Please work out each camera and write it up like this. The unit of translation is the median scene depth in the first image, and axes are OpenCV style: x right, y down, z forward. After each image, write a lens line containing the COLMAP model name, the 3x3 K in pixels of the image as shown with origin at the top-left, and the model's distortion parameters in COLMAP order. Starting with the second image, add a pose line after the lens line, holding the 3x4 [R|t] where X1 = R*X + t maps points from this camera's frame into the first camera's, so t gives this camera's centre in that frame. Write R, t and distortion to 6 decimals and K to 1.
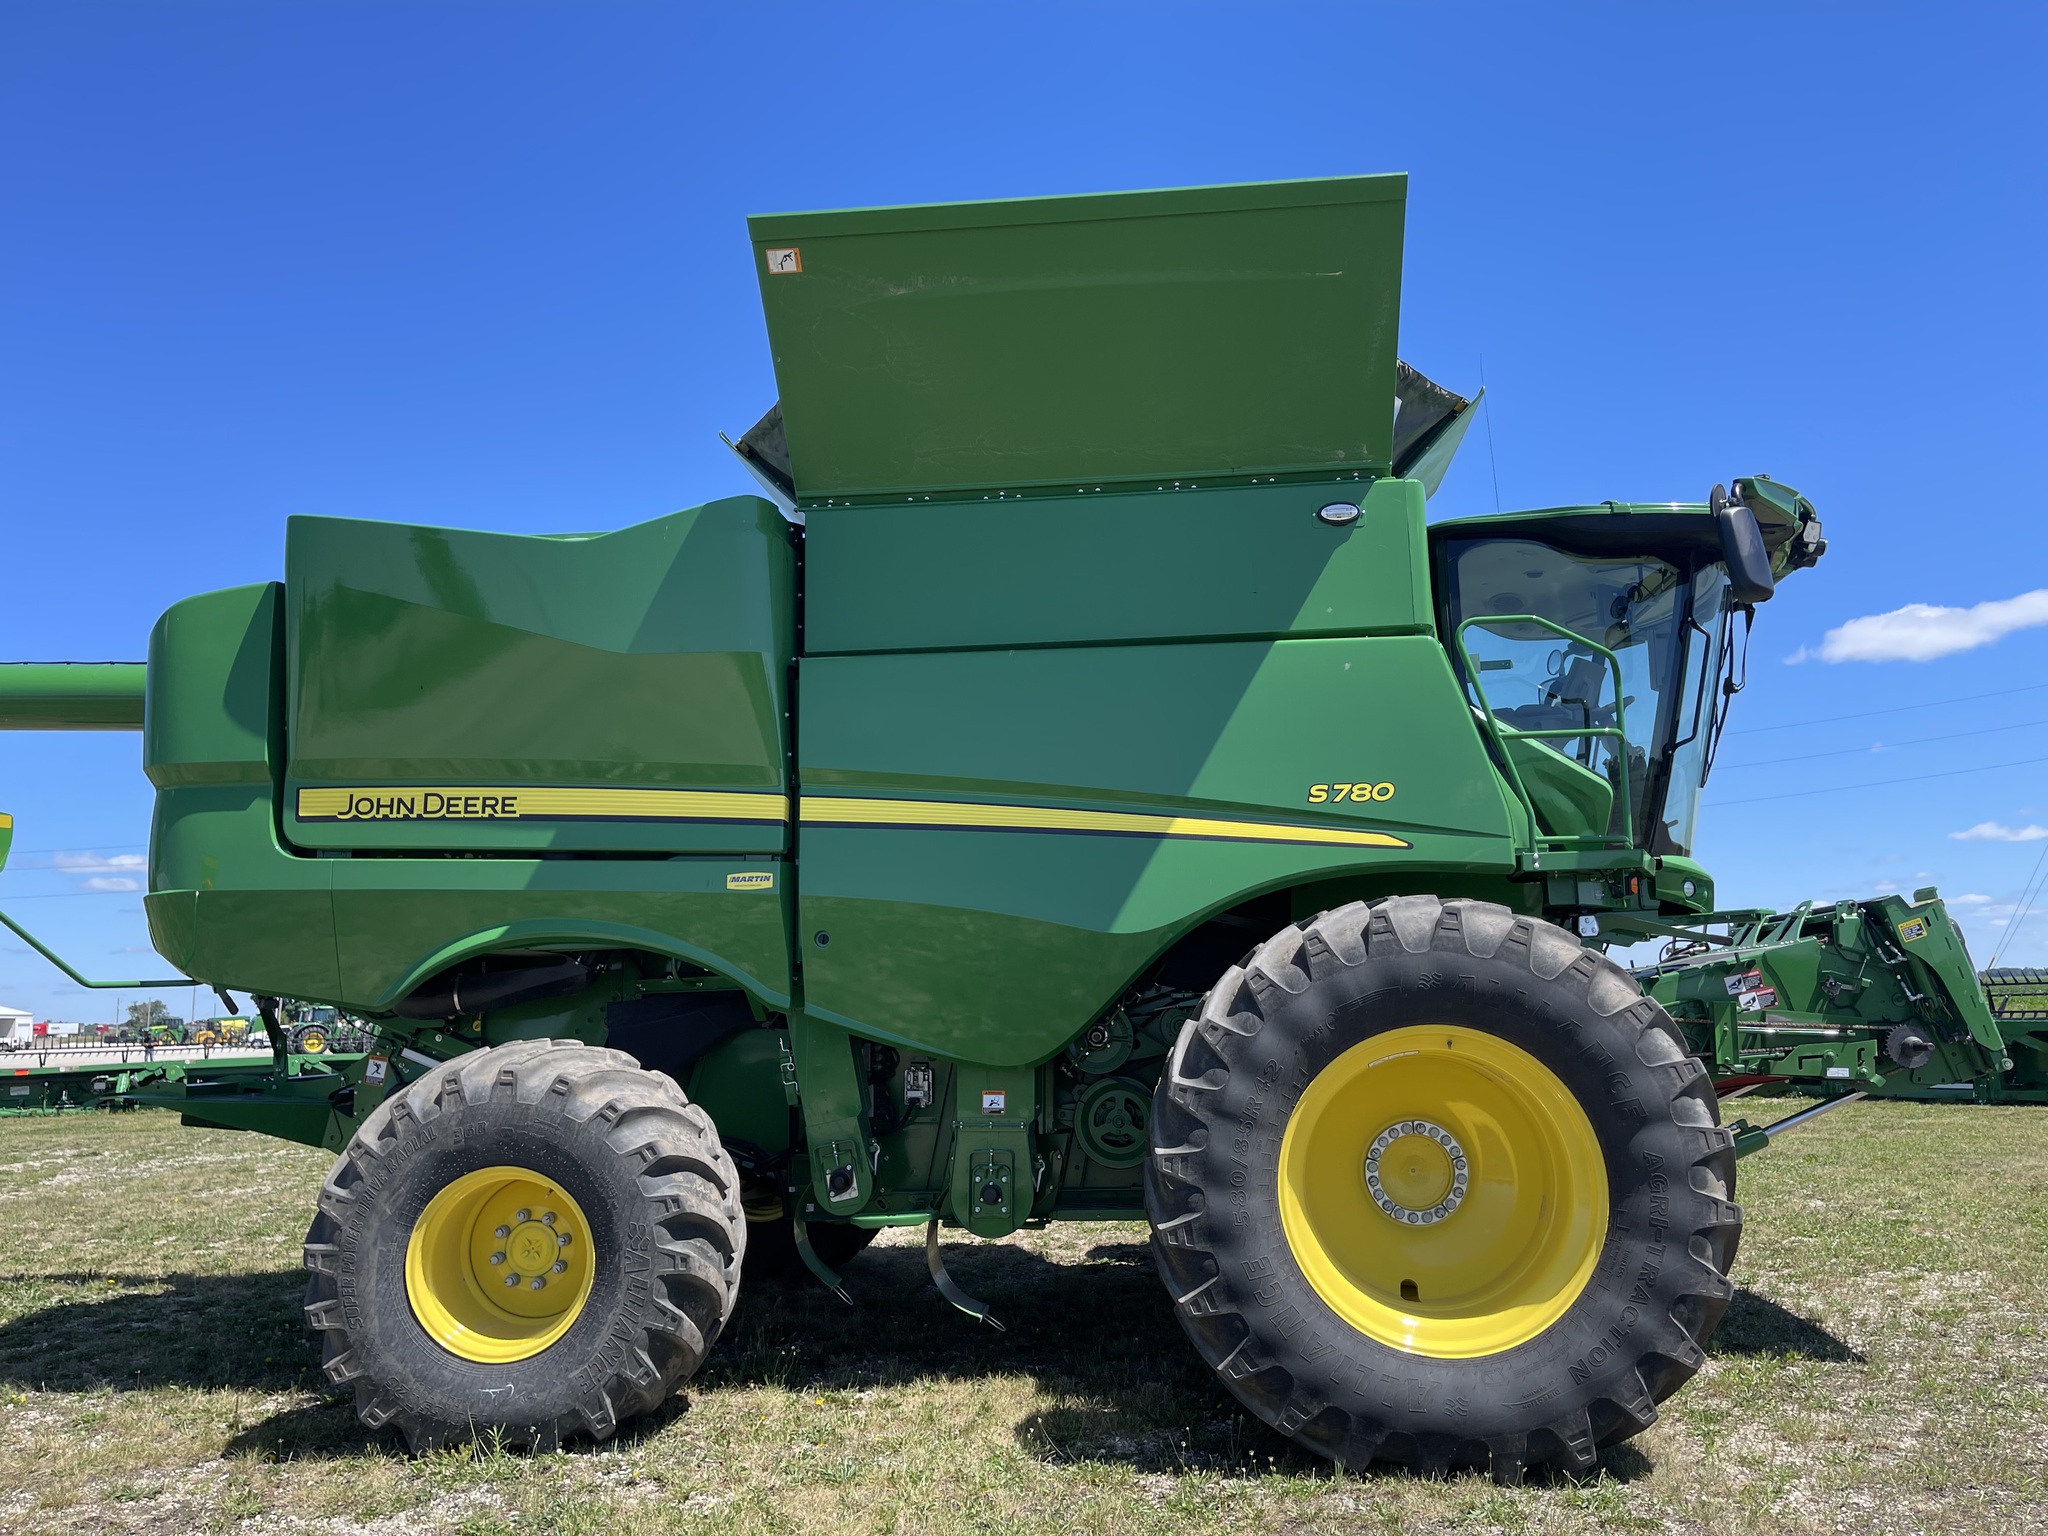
lens RADIAL K [[1474.8, 0, 1046.1], [0, 1474.8, 777.3], [0, 0, 1]] dist [0.019869, 0.004109]
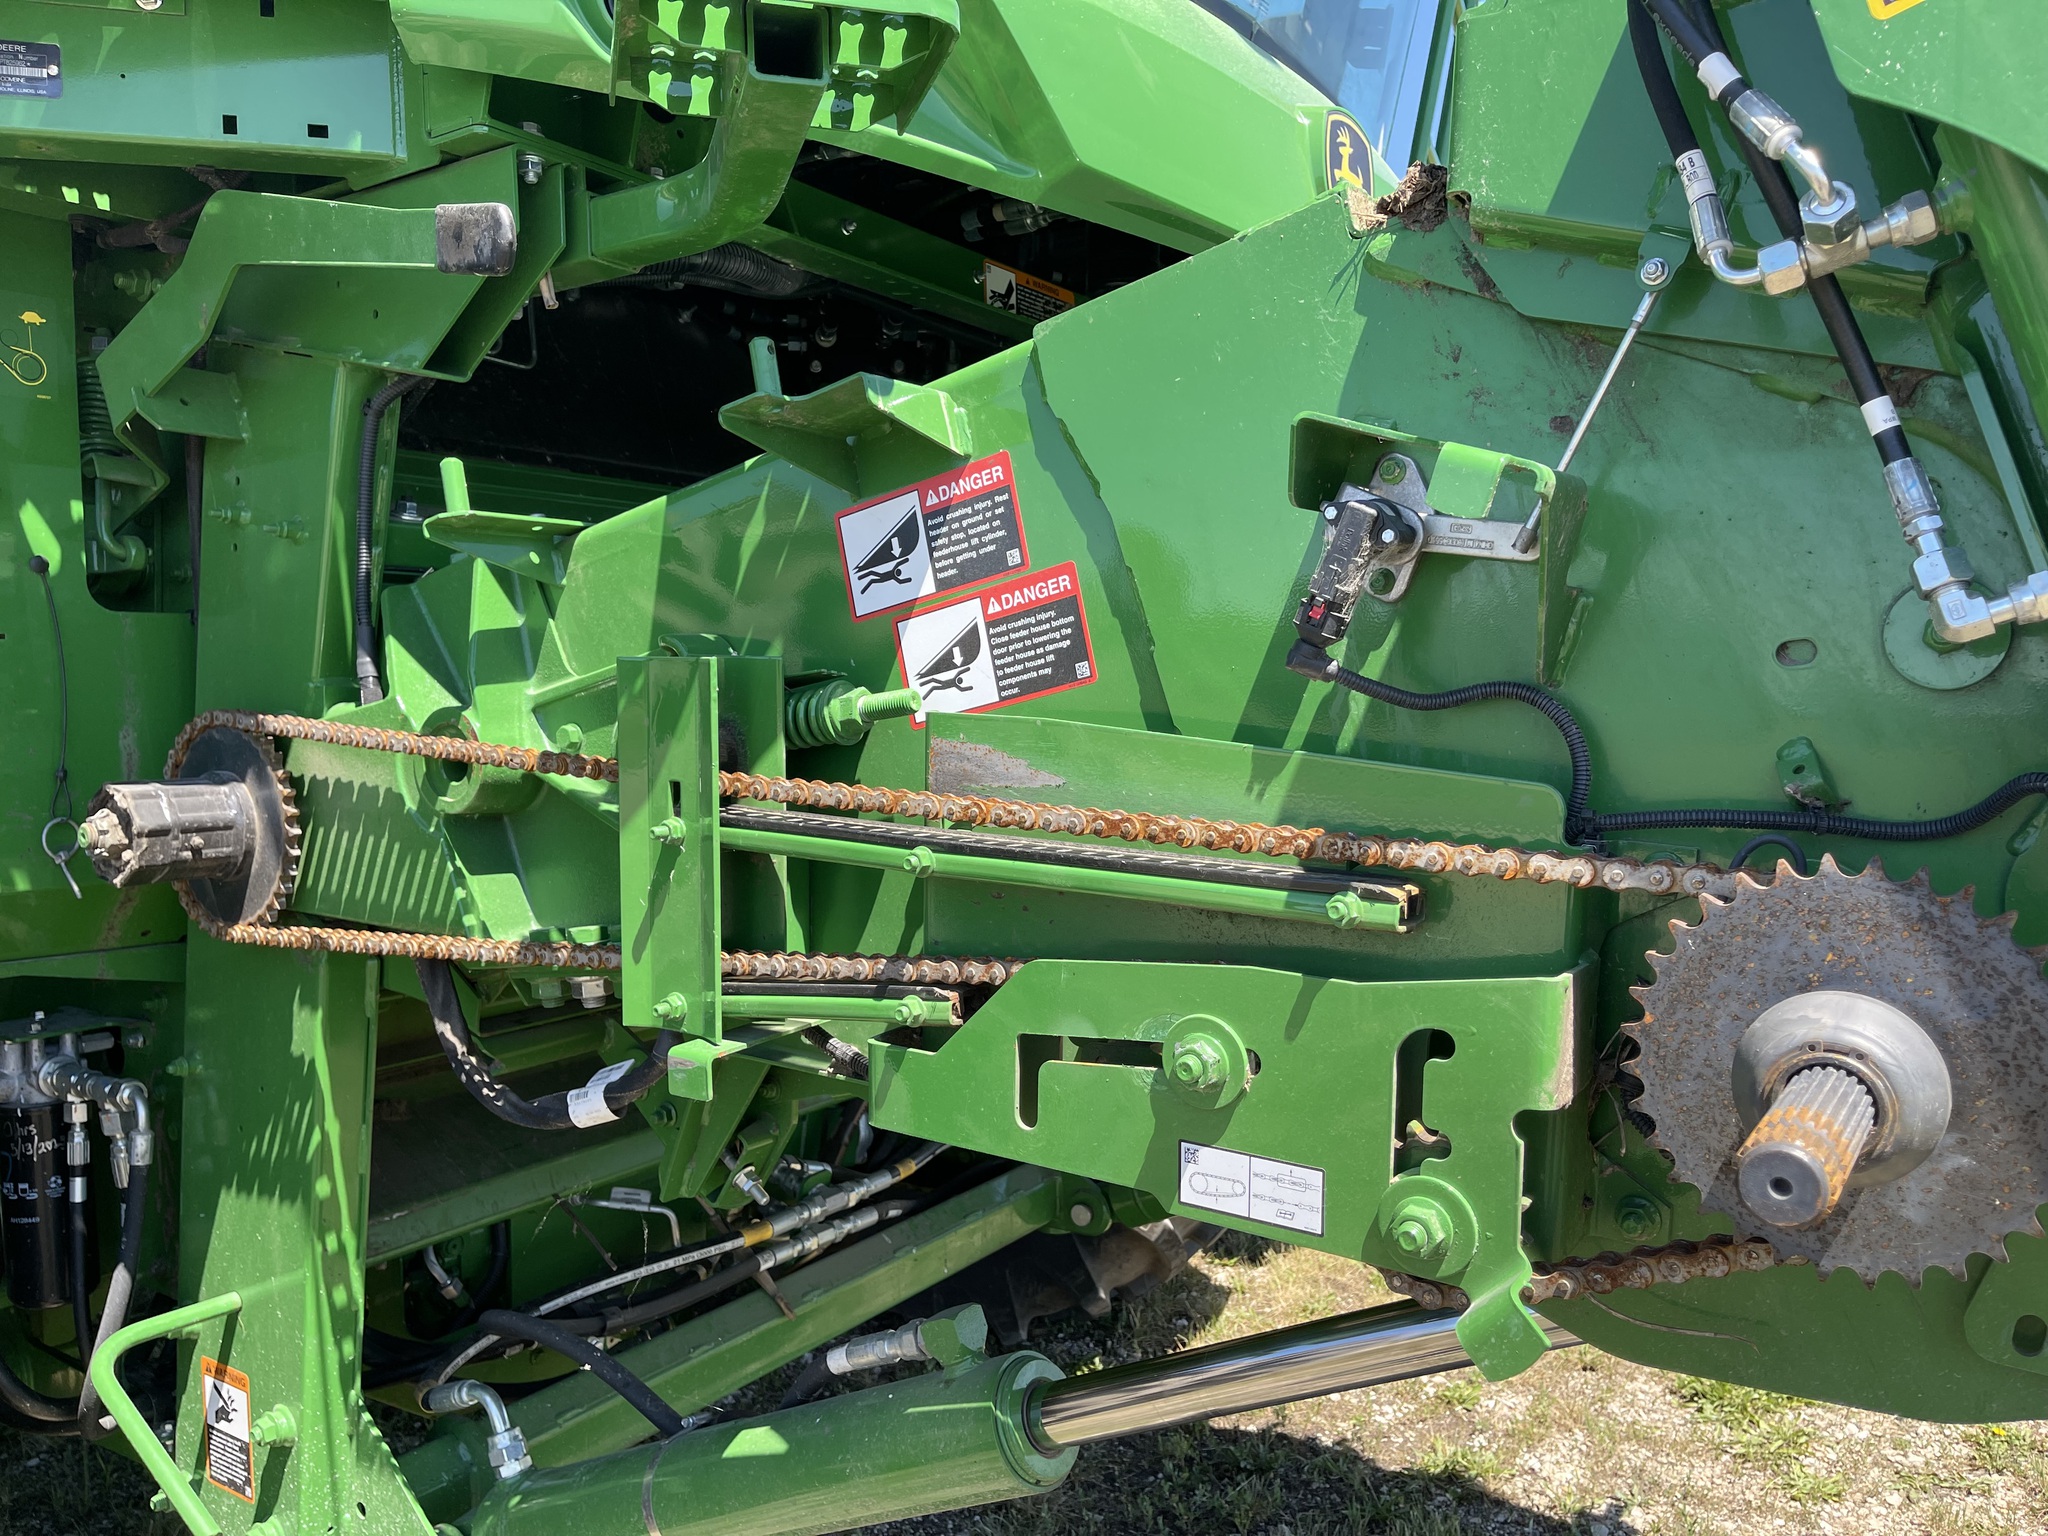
lens RADIAL K [[1580.9, 0, 1031.0], [0, 1580.9, 782.7], [0, 0, 1]] dist [0.012203, -0.000504]
pose [[0.886321, 0.033642, -0.461849, 0.742184], [0.069447, 0.976422, 0.204397, 0.171677], [0.457835, -0.213235, 0.863086, 1.126071]]
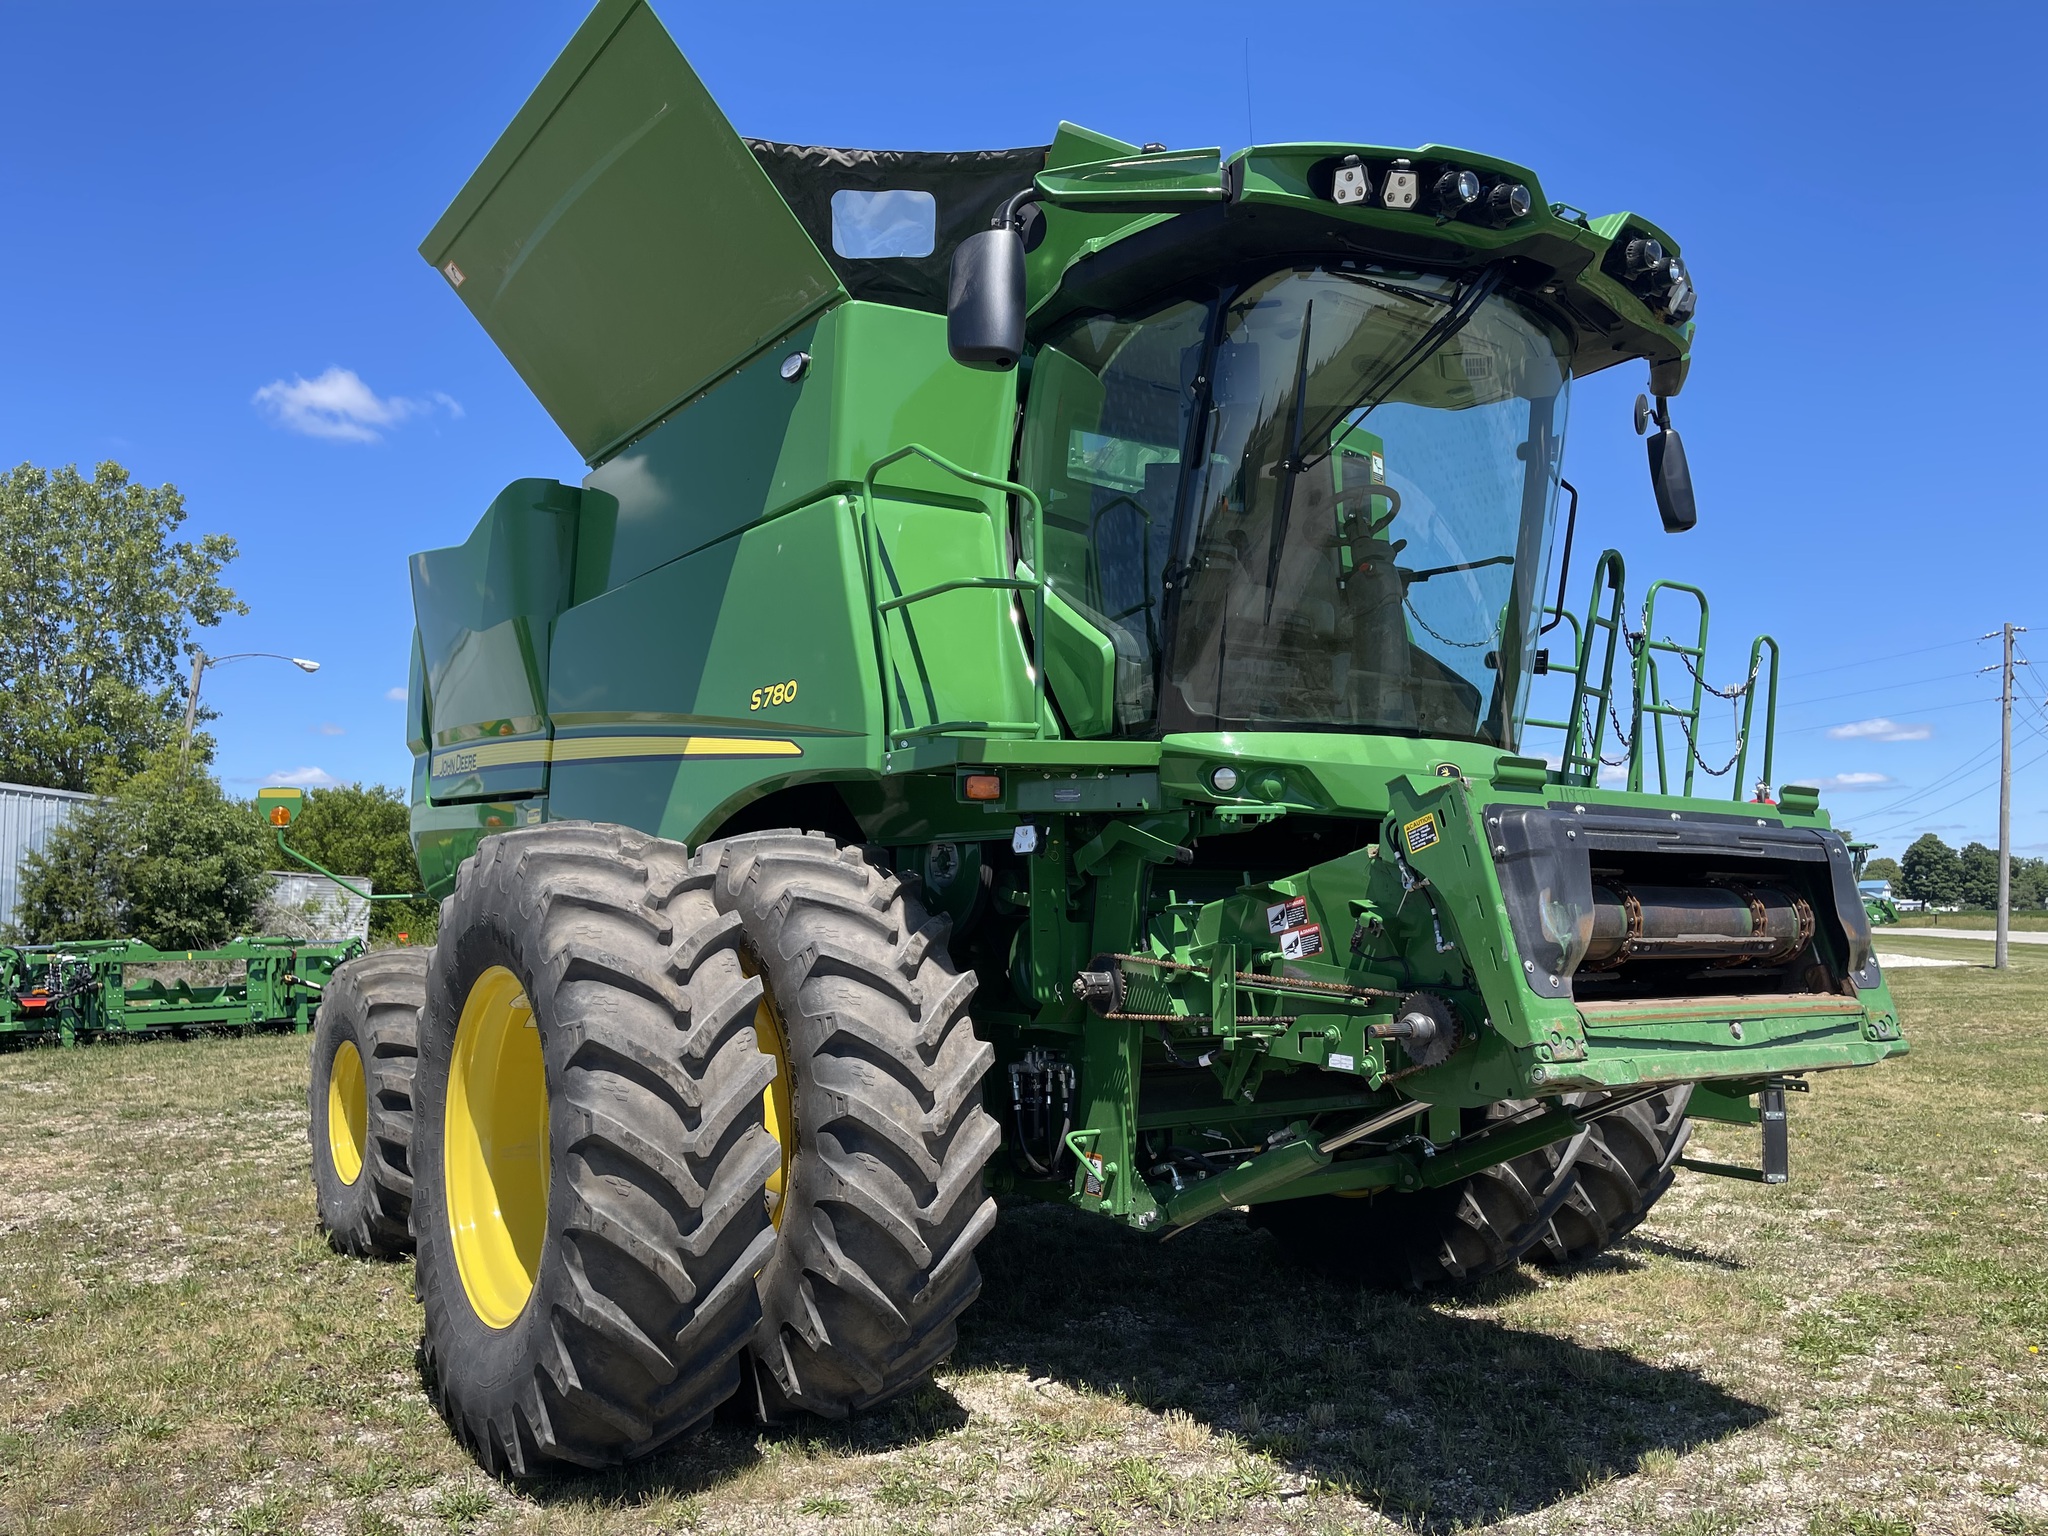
lens RADIAL K [[1542.8, 0, 1040.6], [0, 1542.8, 739.1], [0, 0, 1]] dist [0.035531, -0.005118]
pose [[0.665689, -0.068208, -0.743105, 1.209275], [0.109940, 0.993912, 0.007257, 0.057204], [0.738086, -0.086528, 0.669135, 0.616355]]
